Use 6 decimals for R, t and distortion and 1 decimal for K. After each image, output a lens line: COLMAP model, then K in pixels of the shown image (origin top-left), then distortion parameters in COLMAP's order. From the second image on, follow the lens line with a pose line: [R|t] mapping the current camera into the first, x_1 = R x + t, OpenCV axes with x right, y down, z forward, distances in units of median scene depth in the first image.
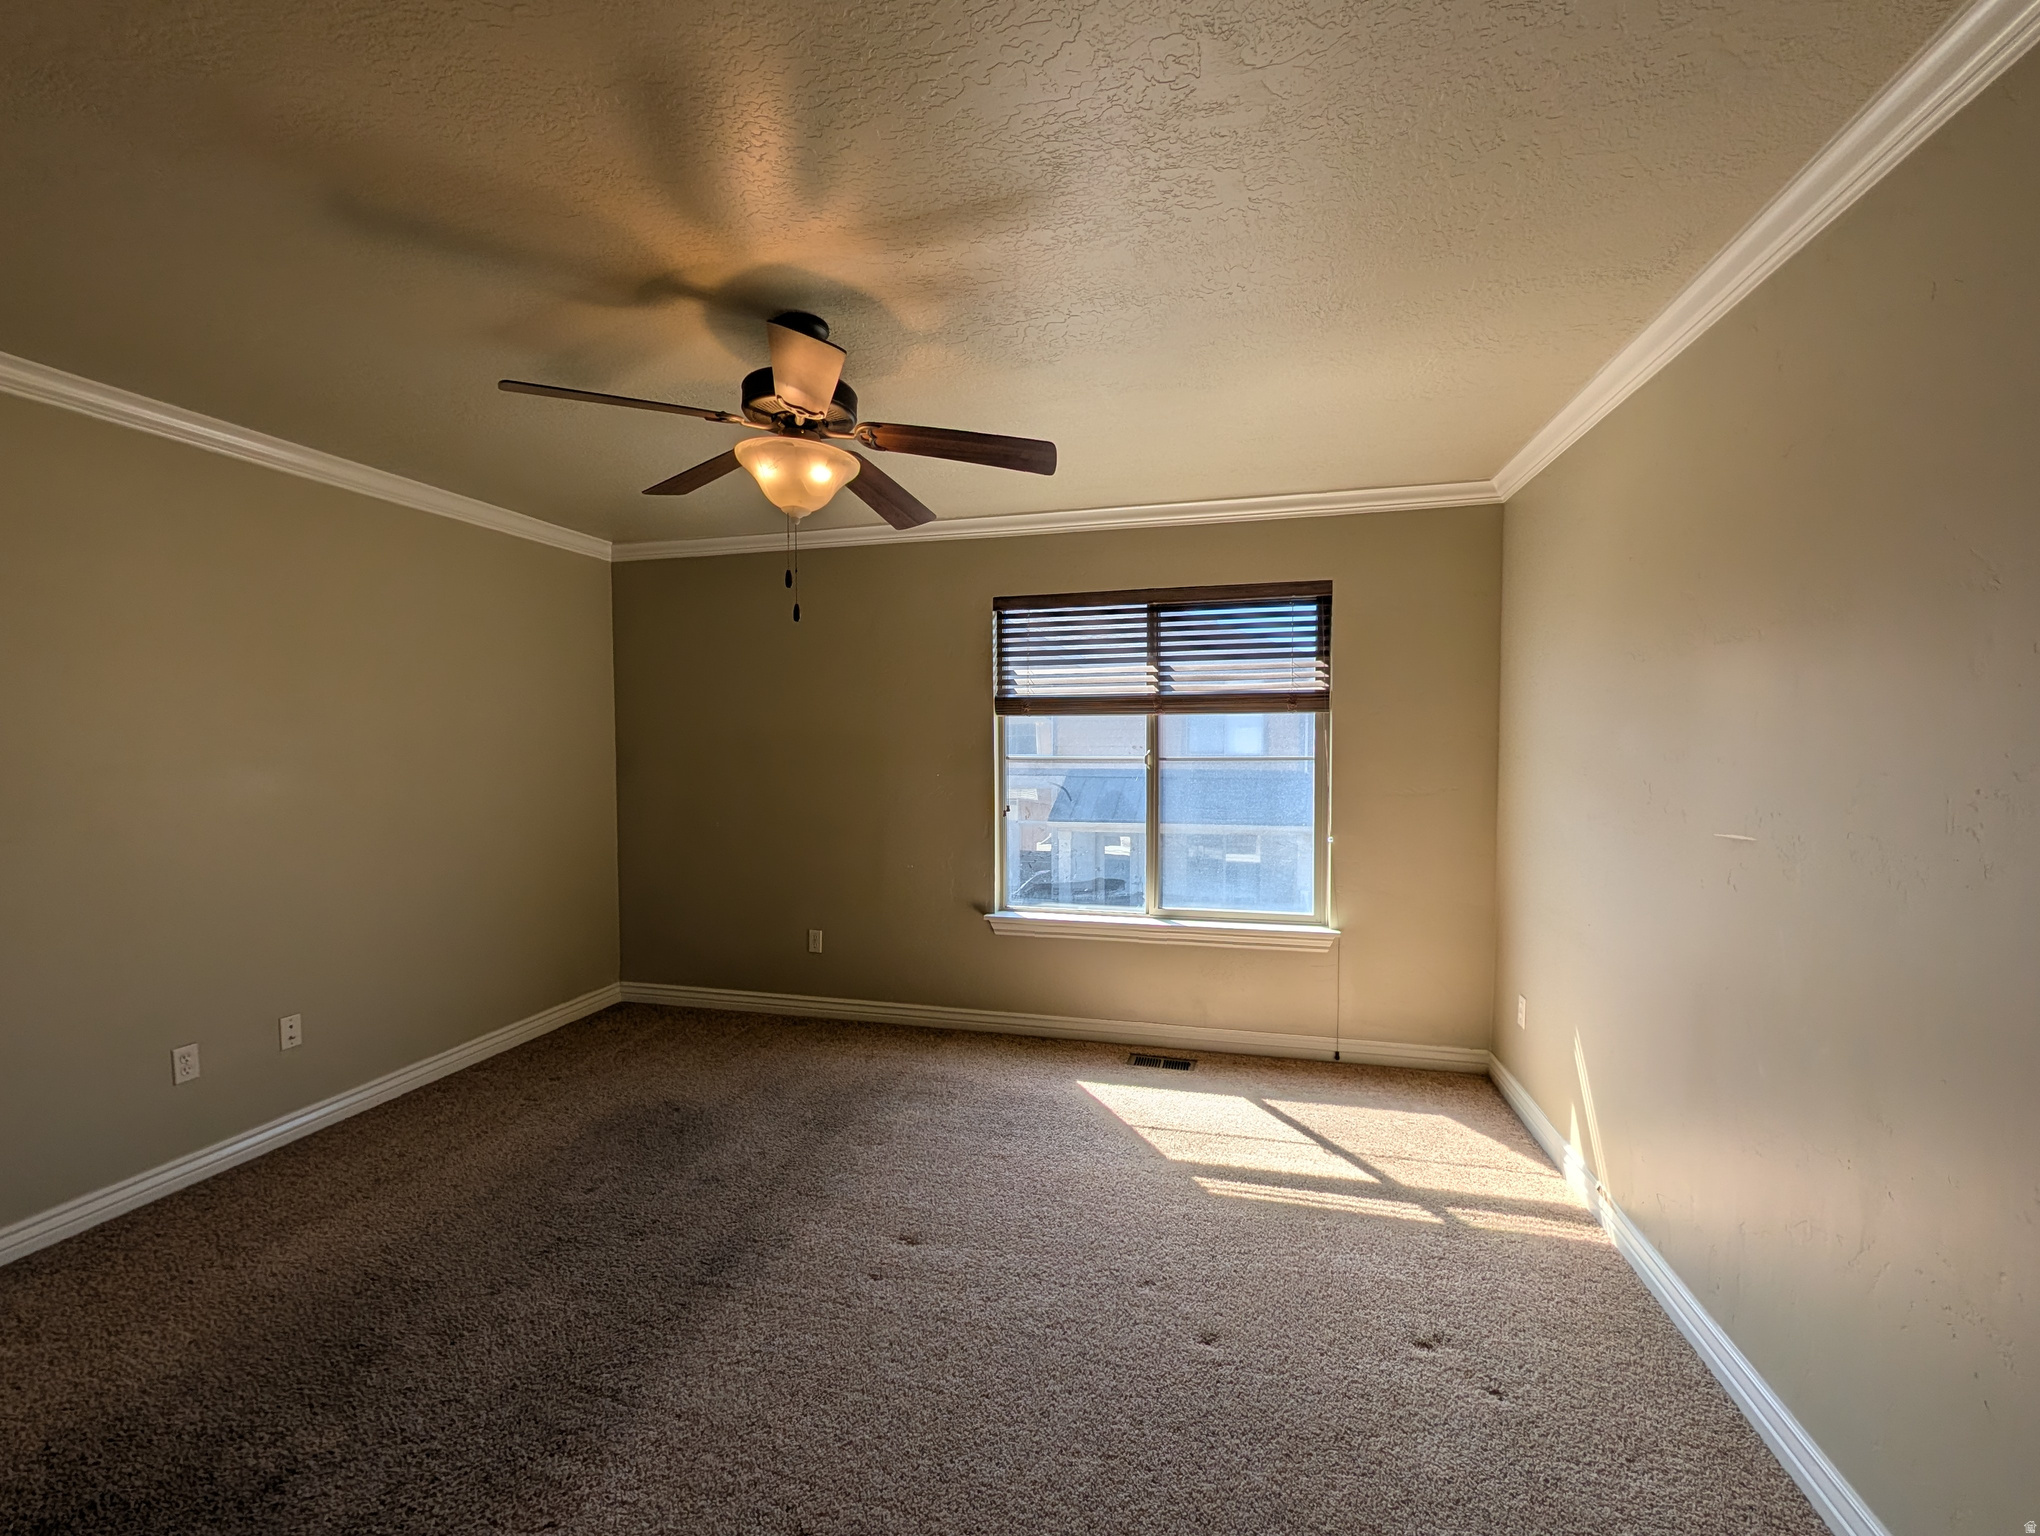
lens RADIAL K [[858.1, 0, 1017.6], [0, 858.1, 779.7], [0, 0, 1]] dist [0.000132, -0.000215]
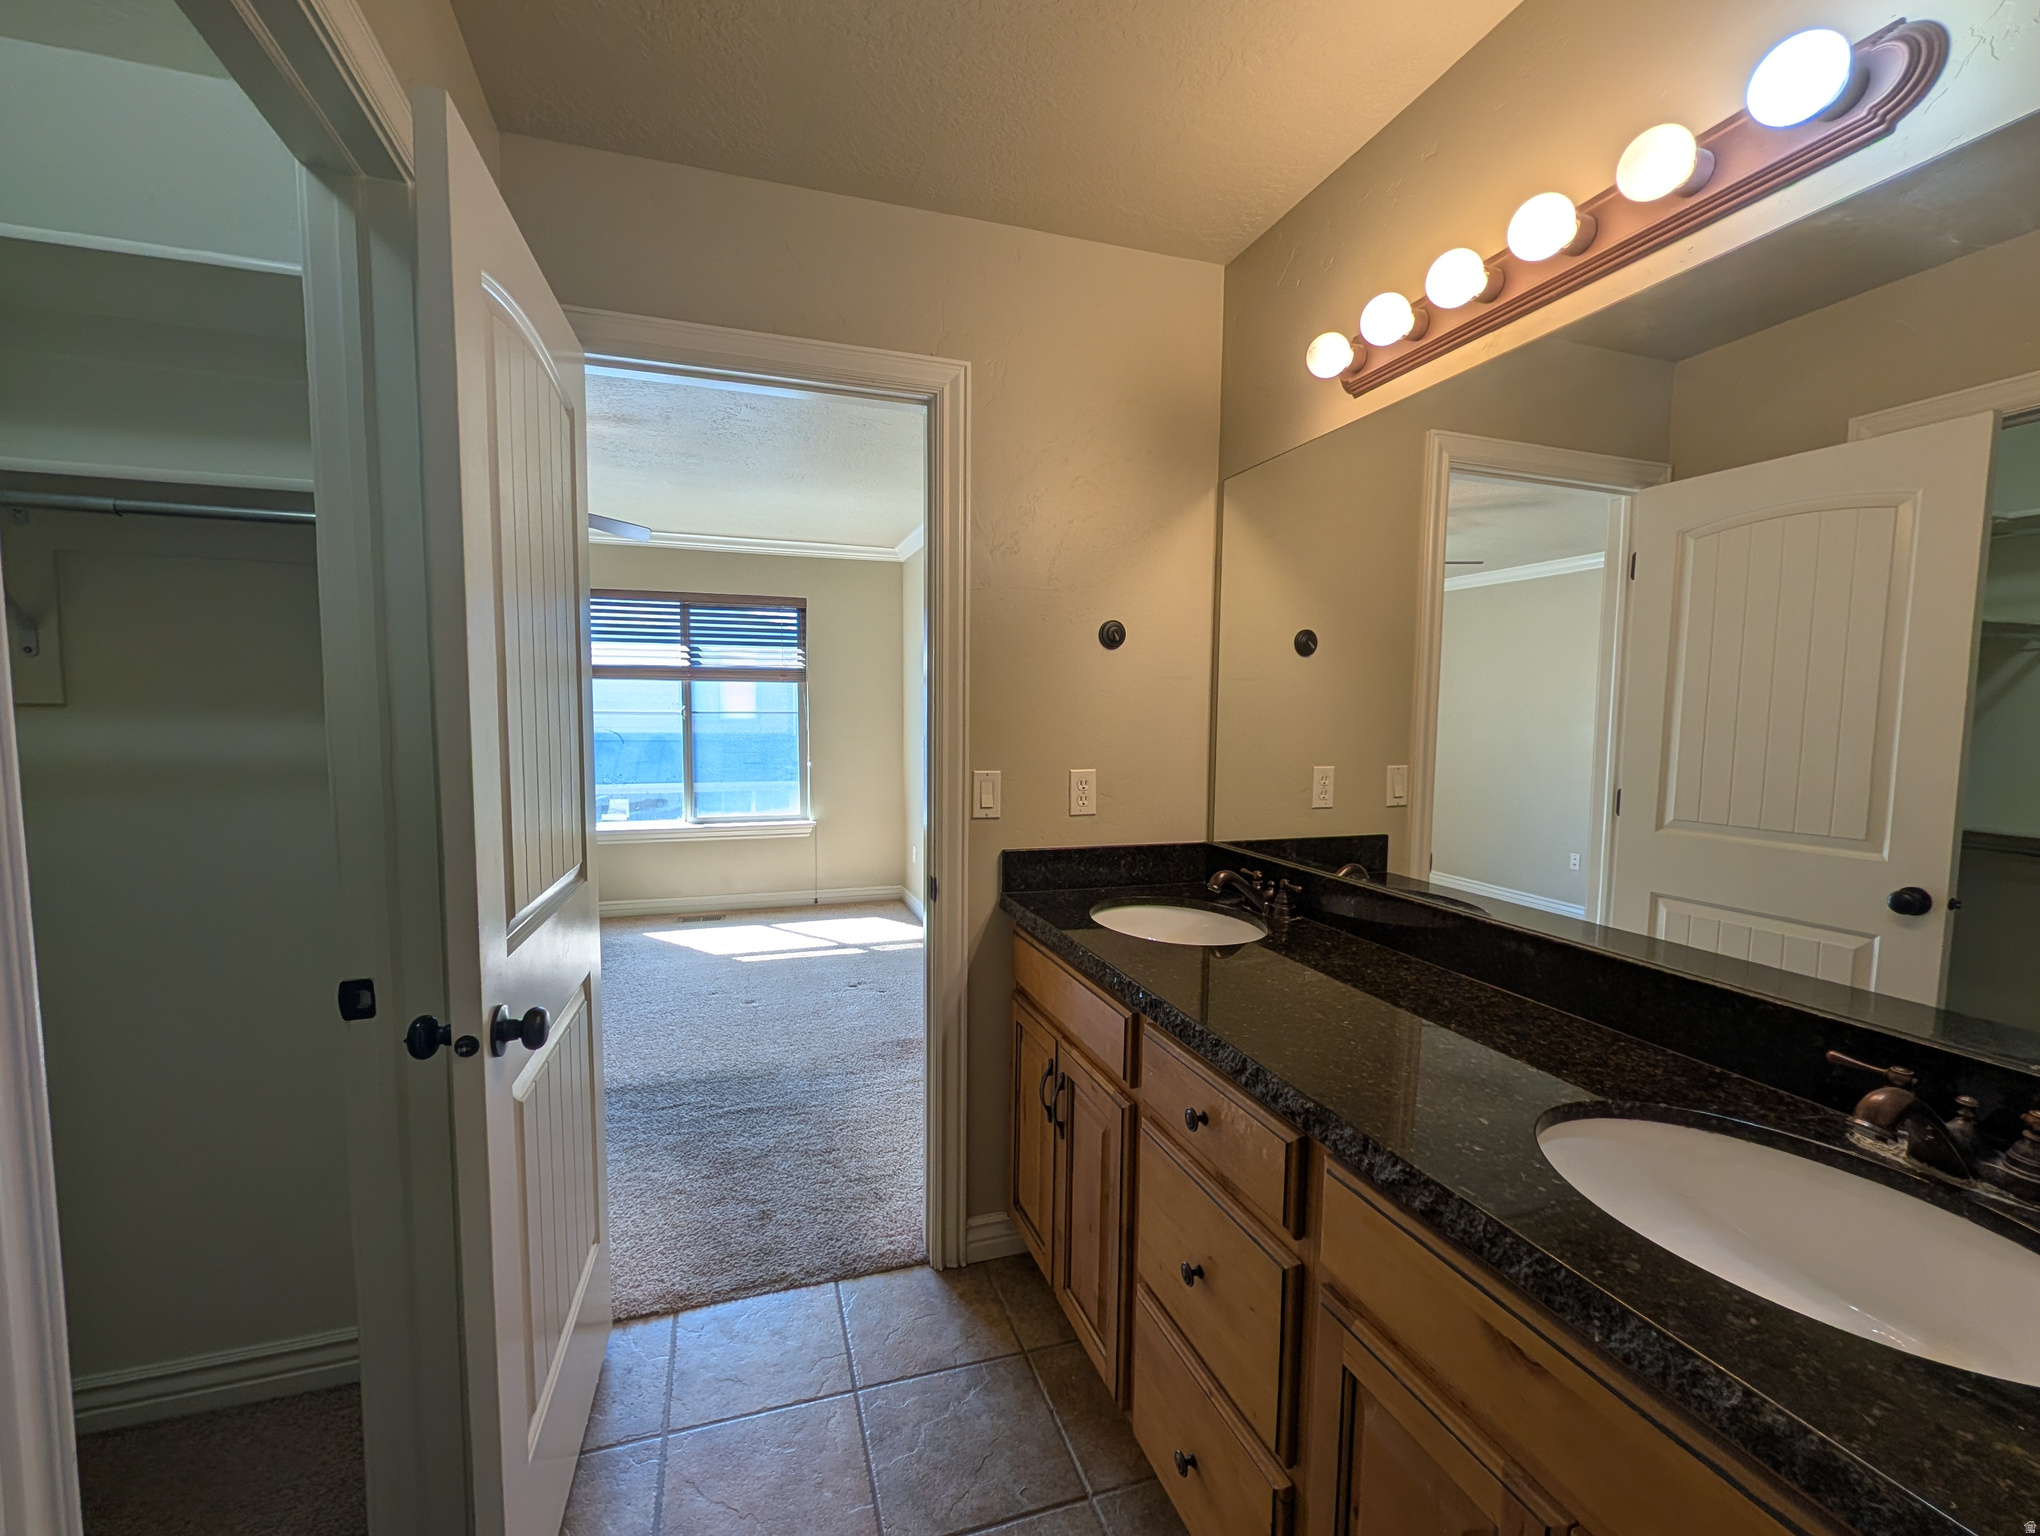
lens RADIAL K [[858.1, 0, 1017.6], [0, 858.1, 779.7], [0, 0, 1]] dist [0.000132, -0.000215]
pose [[0.838071, -0.033527, 0.544530, -0.170184], [0.013224, 0.999065, 0.041161, 0.038249], [-0.545401, -0.027295, 0.837731, -0.519659]]
